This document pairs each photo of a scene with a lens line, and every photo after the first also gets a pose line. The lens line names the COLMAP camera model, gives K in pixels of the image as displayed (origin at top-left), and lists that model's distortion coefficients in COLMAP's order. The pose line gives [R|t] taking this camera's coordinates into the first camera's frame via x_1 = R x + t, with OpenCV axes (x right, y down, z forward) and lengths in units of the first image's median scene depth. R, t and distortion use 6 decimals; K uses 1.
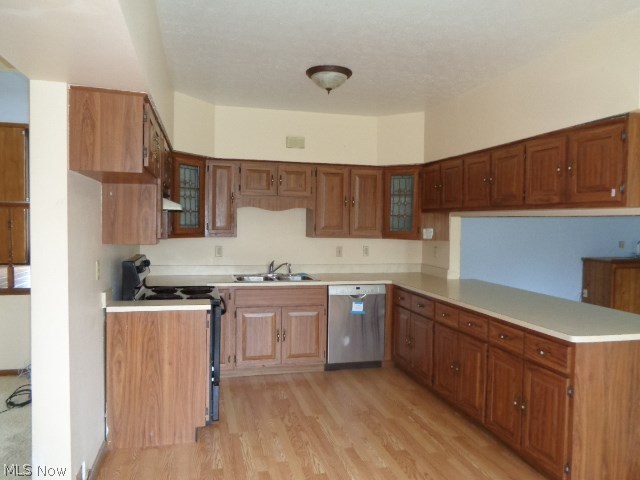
lens RADIAL K [[490.2, 0, 321.0], [0, 490.2, 239.2], [0, 0, 1]] dist [0.000486, 0.010610]
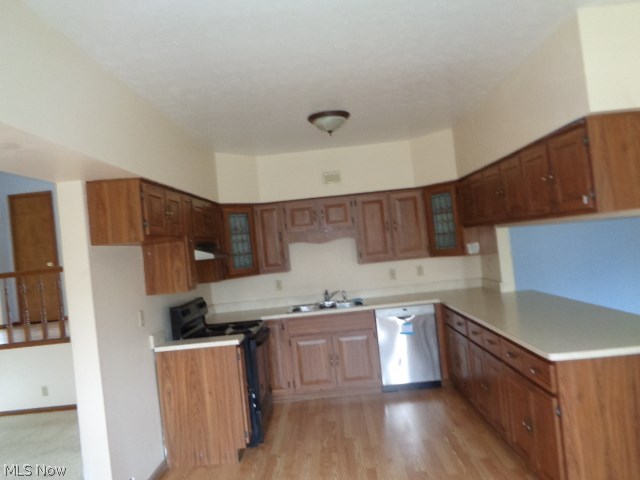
lens RADIAL K [[490.2, 0, 320.3], [0, 490.2, 239.6], [0, 0, 1]] dist [0.000486, 0.010610]
pose [[0.955737, -0.116337, -0.270246, 0.270296], [0.107768, 0.993093, -0.046388, -0.022675], [0.273776, 0.015211, 0.961673, -0.044005]]
